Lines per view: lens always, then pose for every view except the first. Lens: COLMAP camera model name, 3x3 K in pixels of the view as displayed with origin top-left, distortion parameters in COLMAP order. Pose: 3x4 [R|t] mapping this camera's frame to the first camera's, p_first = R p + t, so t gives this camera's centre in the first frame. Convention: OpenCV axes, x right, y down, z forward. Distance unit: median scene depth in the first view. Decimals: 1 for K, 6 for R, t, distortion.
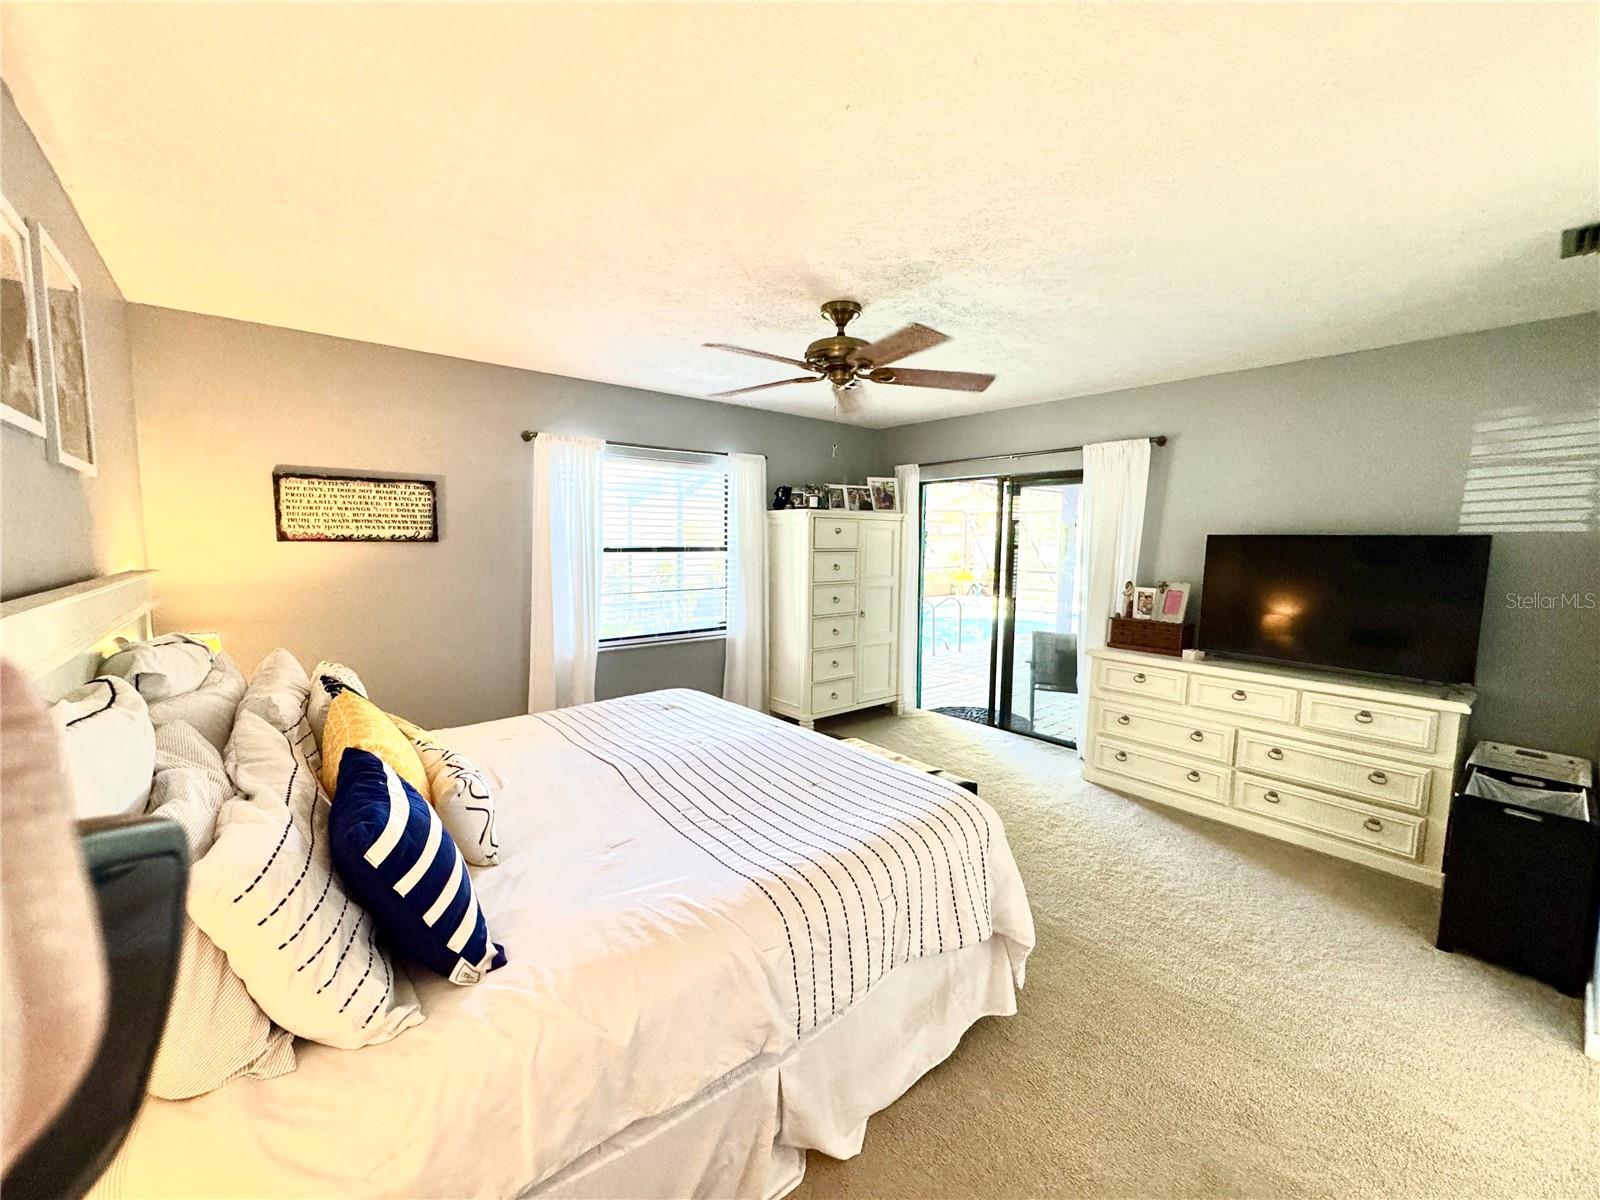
lens RADIAL K [[649.4, 0, 794.7], [0, 649.4, 601.0], [0, 0, 1]] dist [-0.000118, 0.000353]
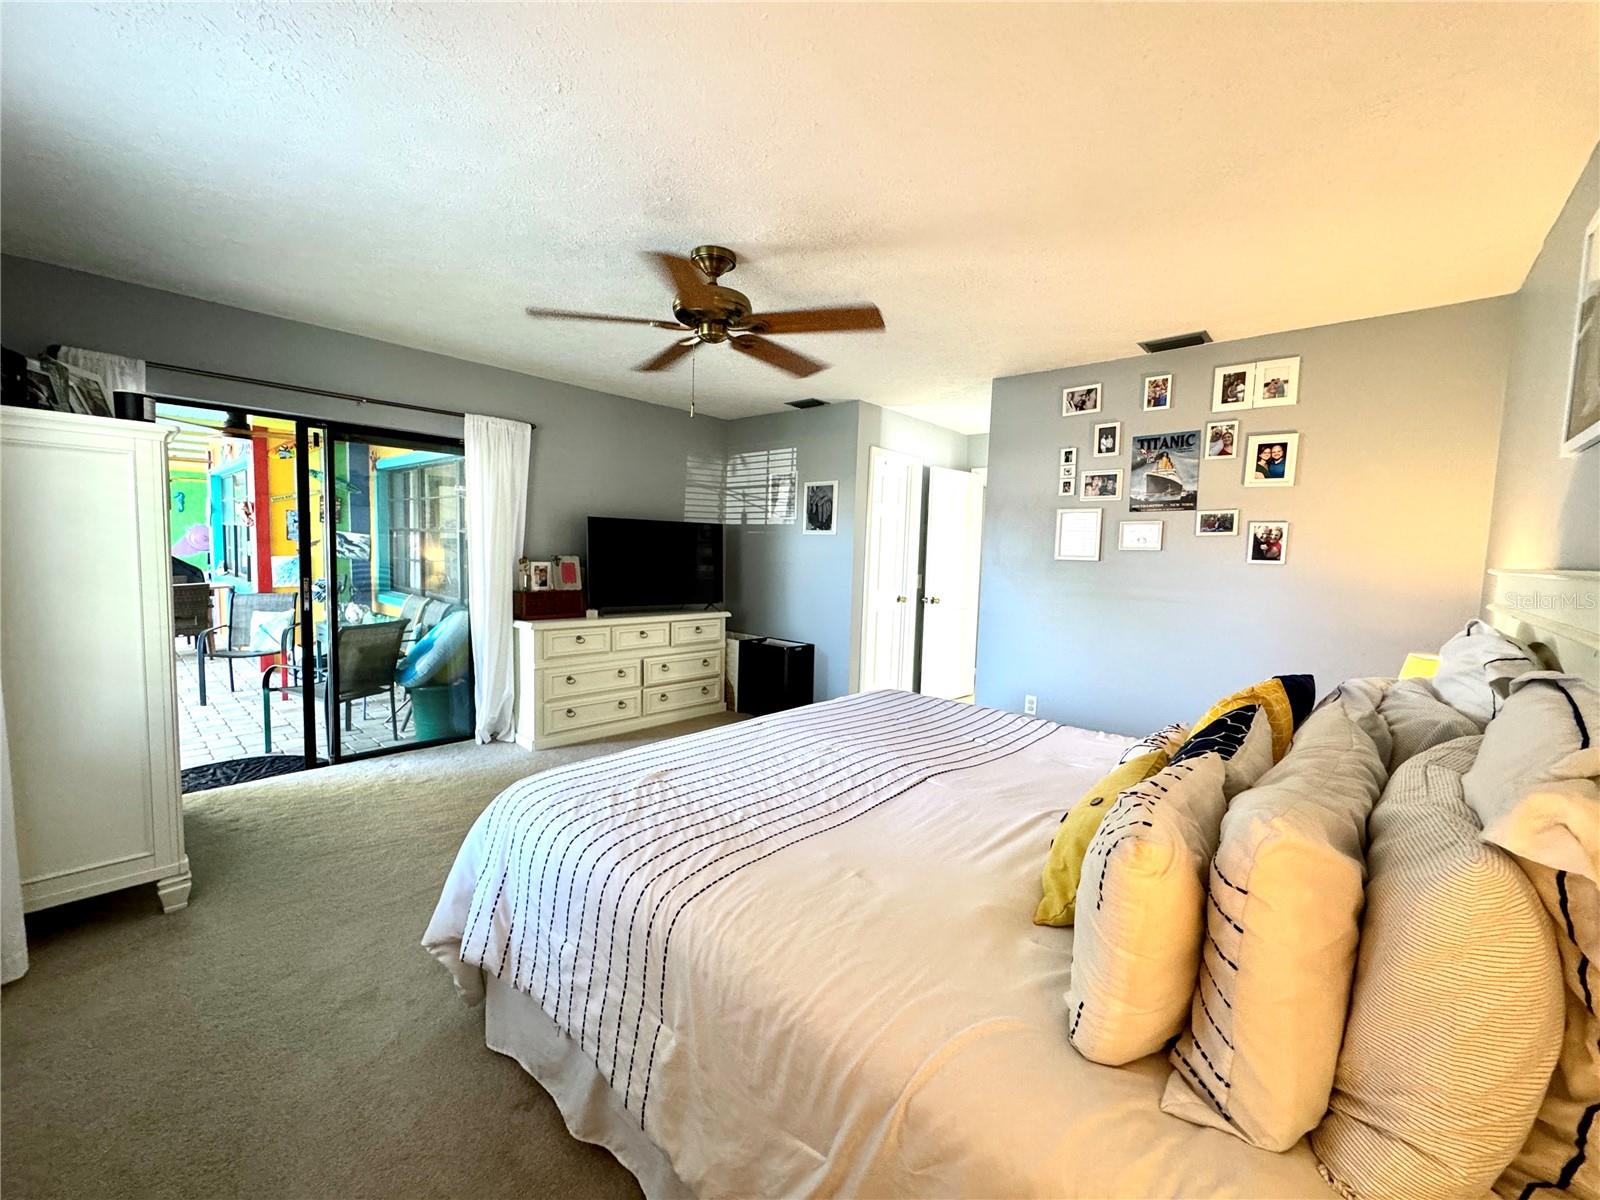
lens RADIAL K [[649.4, 0, 801.4], [0, 649.4, 599.6], [0, 0, 1]] dist [-0.000118, 0.000353]
pose [[-0.159697, -0.091822, 0.982886, -0.660783], [0.062052, 0.992762, 0.102827, -0.045971], [-0.985214, 0.077411, -0.152844, 0.791536]]
